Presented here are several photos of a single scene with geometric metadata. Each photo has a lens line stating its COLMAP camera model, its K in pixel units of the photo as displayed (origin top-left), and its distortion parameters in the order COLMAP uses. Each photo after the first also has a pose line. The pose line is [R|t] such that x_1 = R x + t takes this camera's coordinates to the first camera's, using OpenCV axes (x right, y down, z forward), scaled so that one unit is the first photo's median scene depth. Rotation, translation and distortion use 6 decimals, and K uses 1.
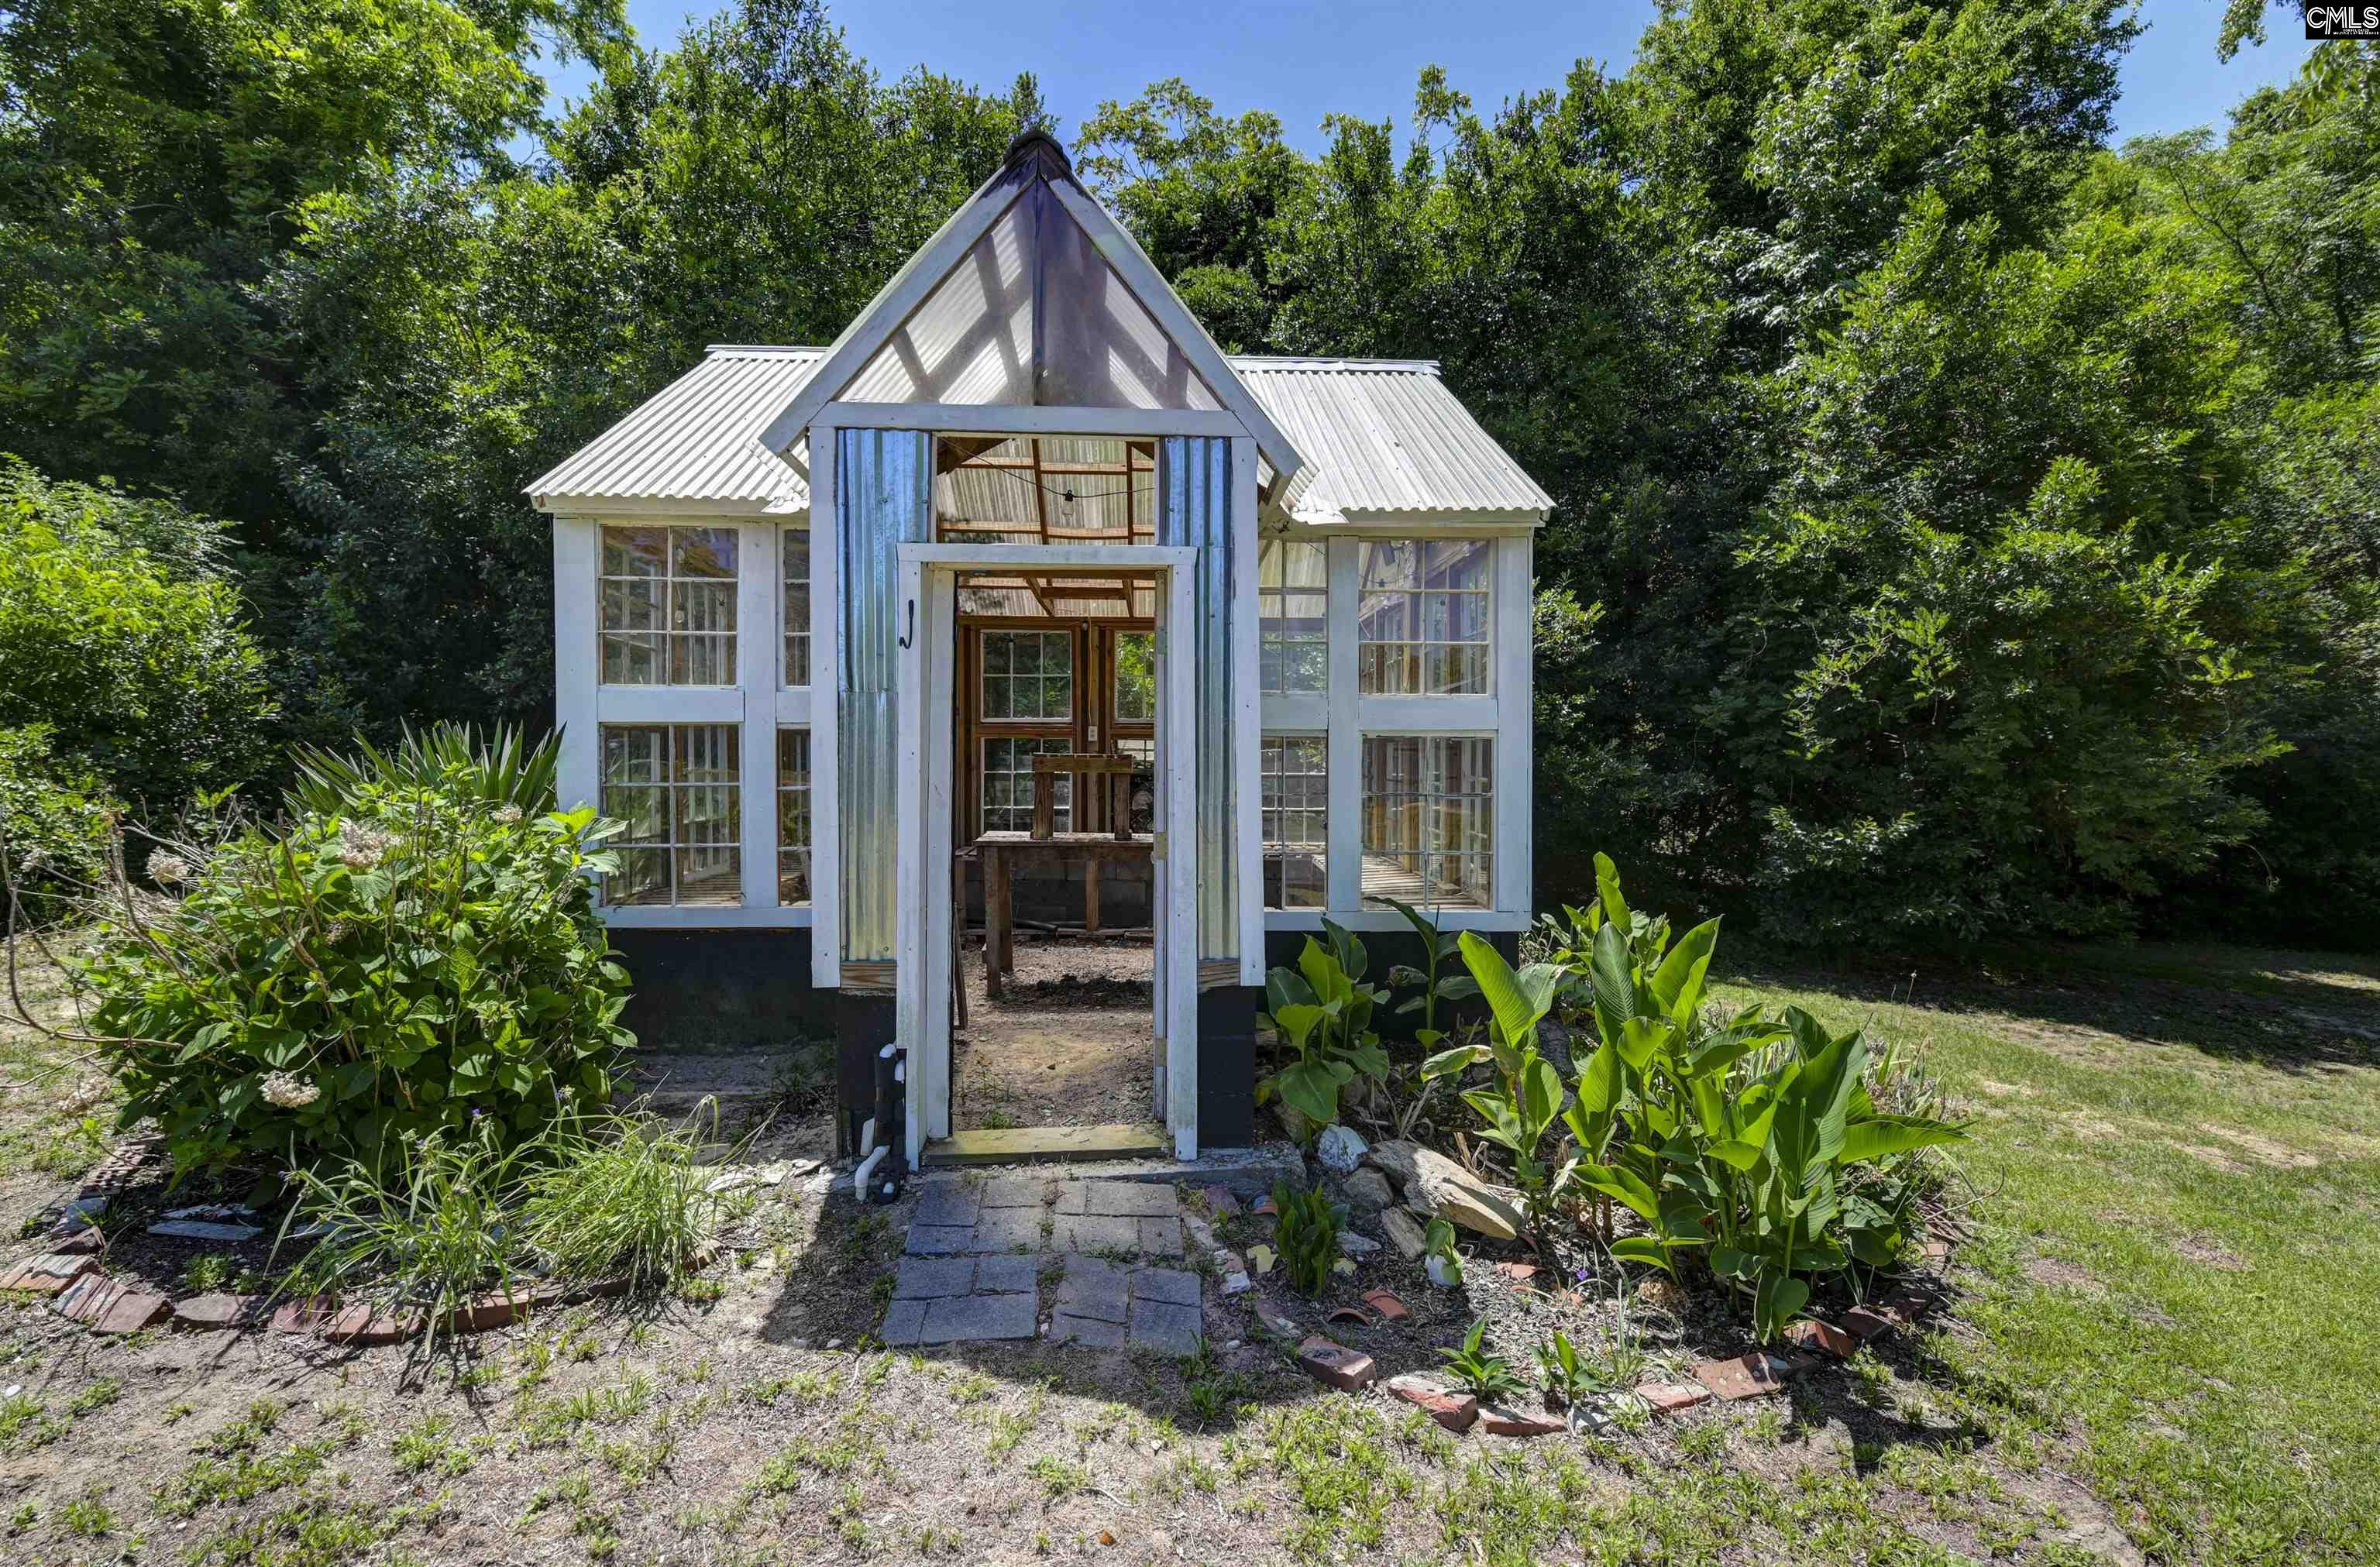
lens RADIAL K [[1024.7, 0, 1190.0], [0, 1024.7, 783.5], [0, 0, 1]] dist [-0.001109, -0.009708]
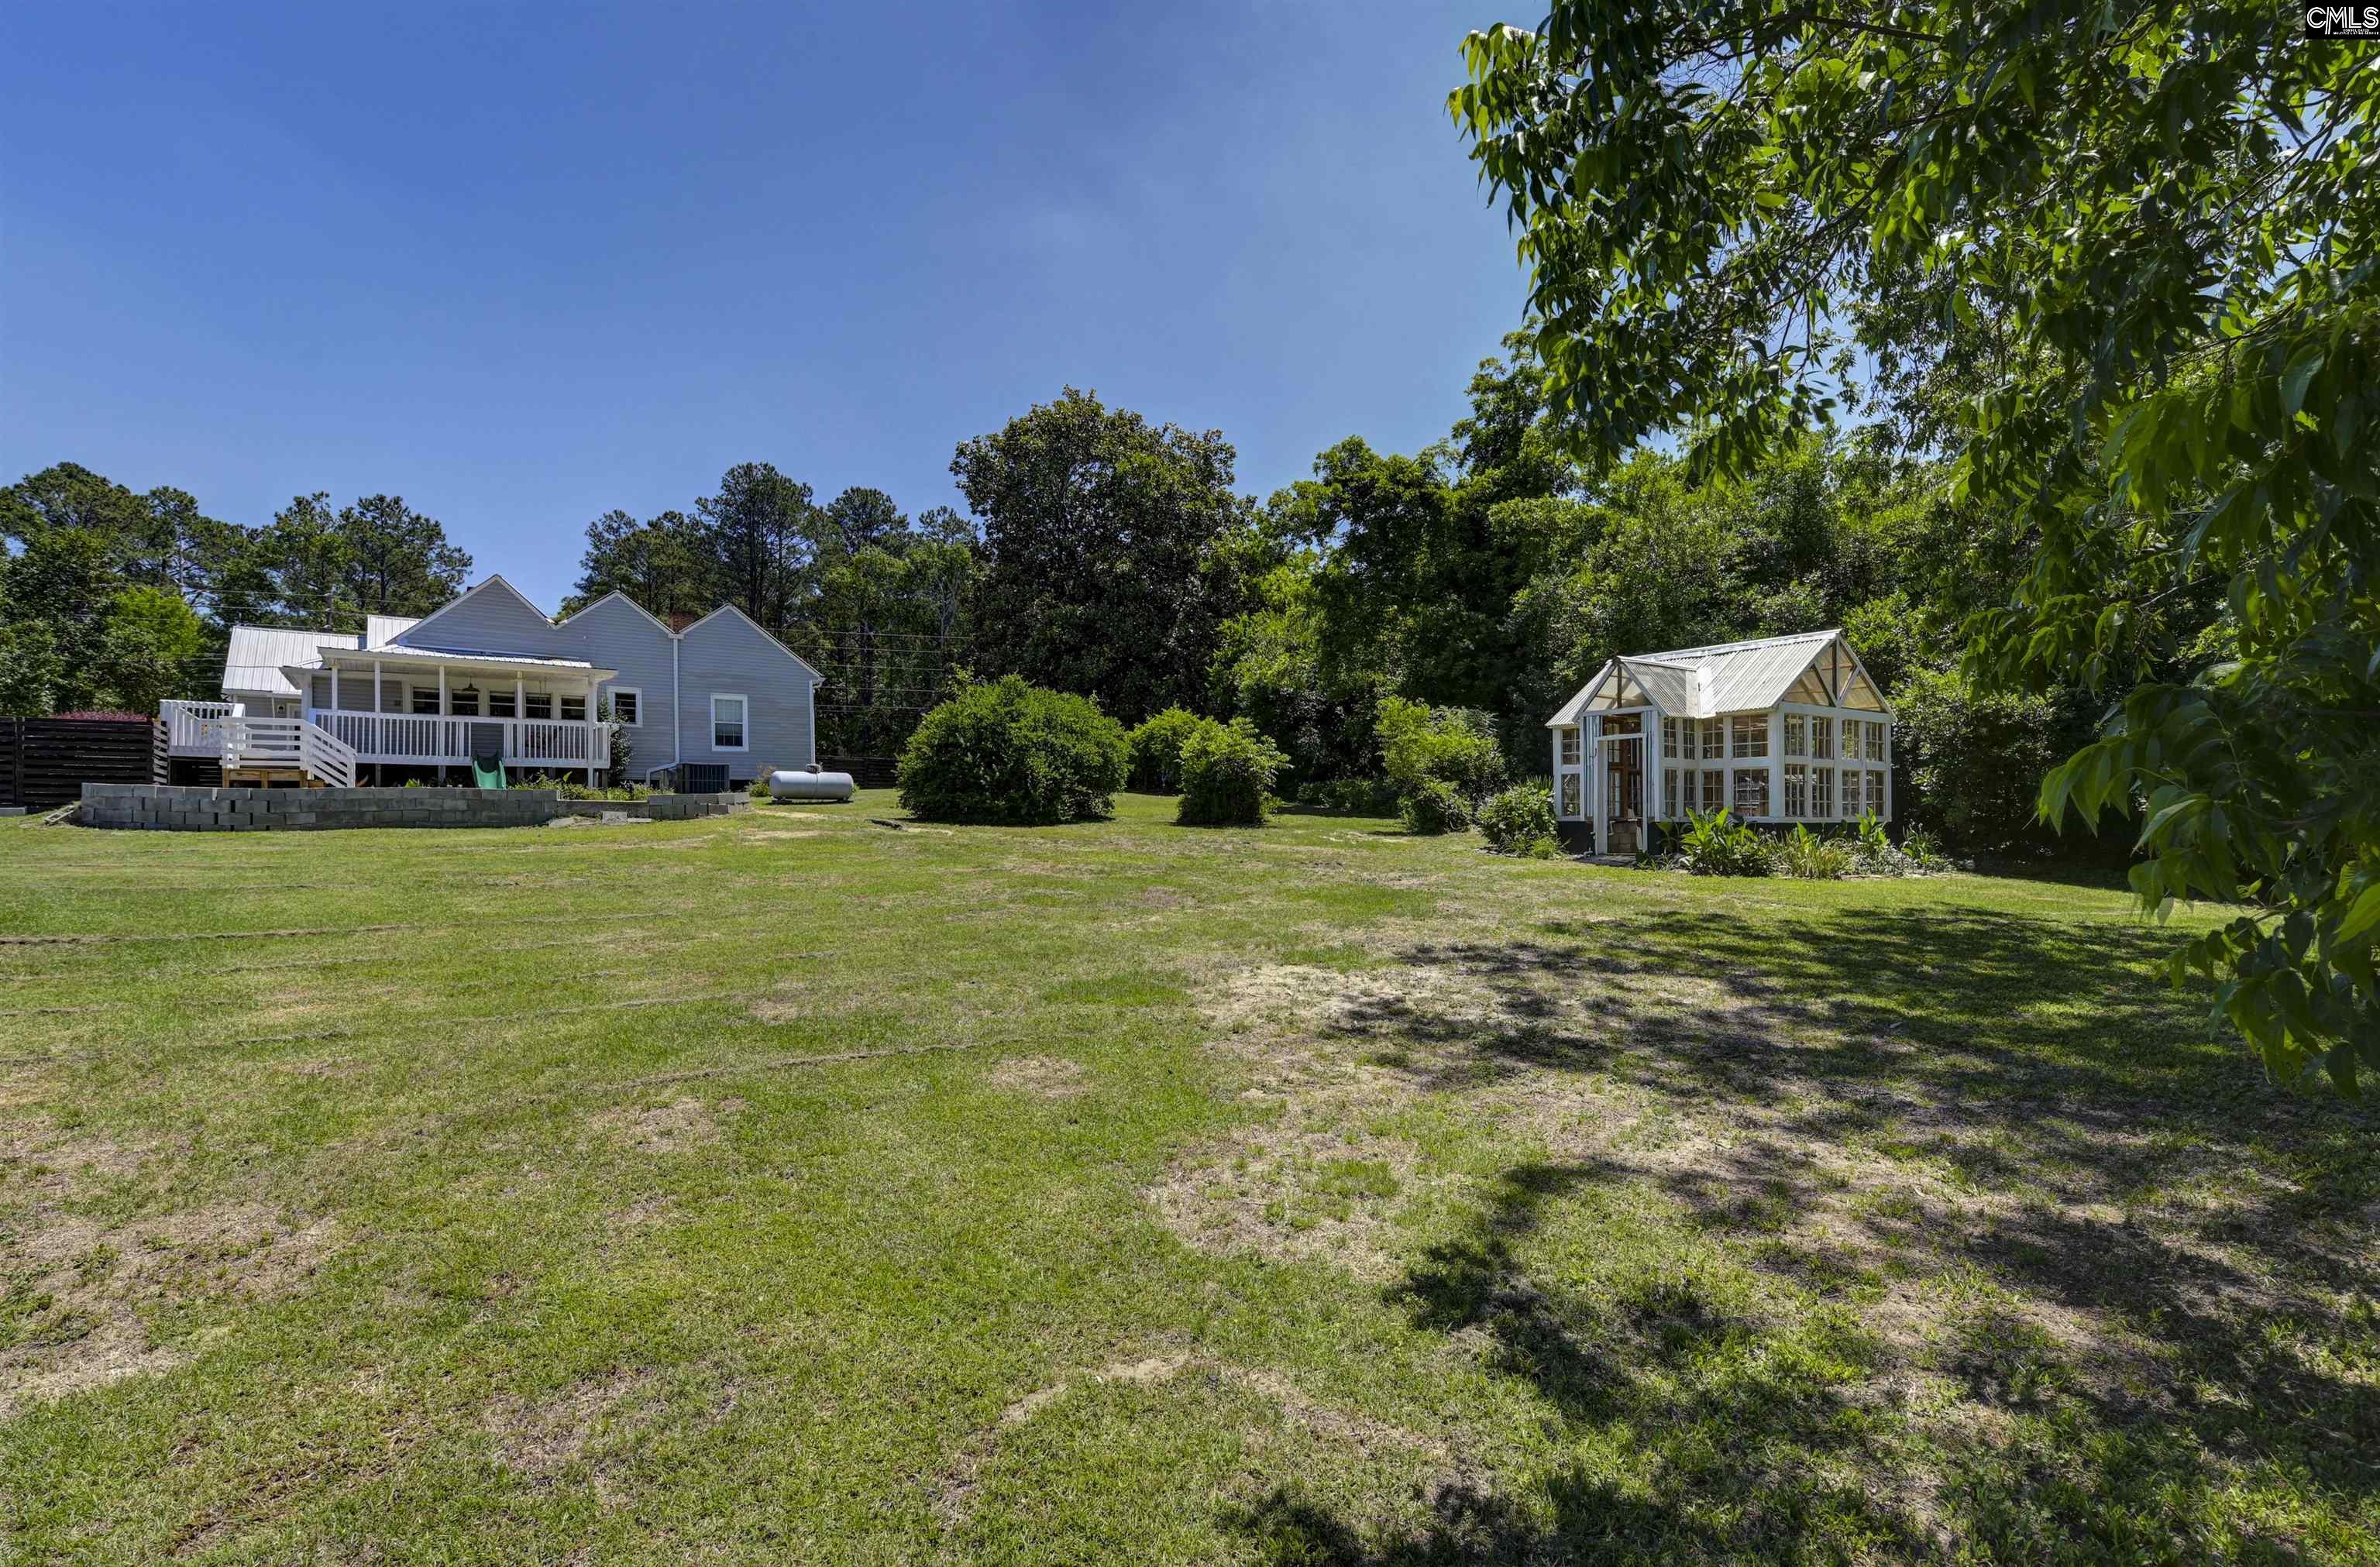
lens RADIAL K [[1024.7, 0, 1190.0], [0, 1024.7, 783.5], [0, 0, 1]] dist [-0.001109, -0.009708]
pose [[0.500439, -0.039210, -0.864883, 3.193856], [-0.007346, 0.998746, -0.049529, 0.273625], [0.865740, 0.031140, 0.499524, -3.388551]]
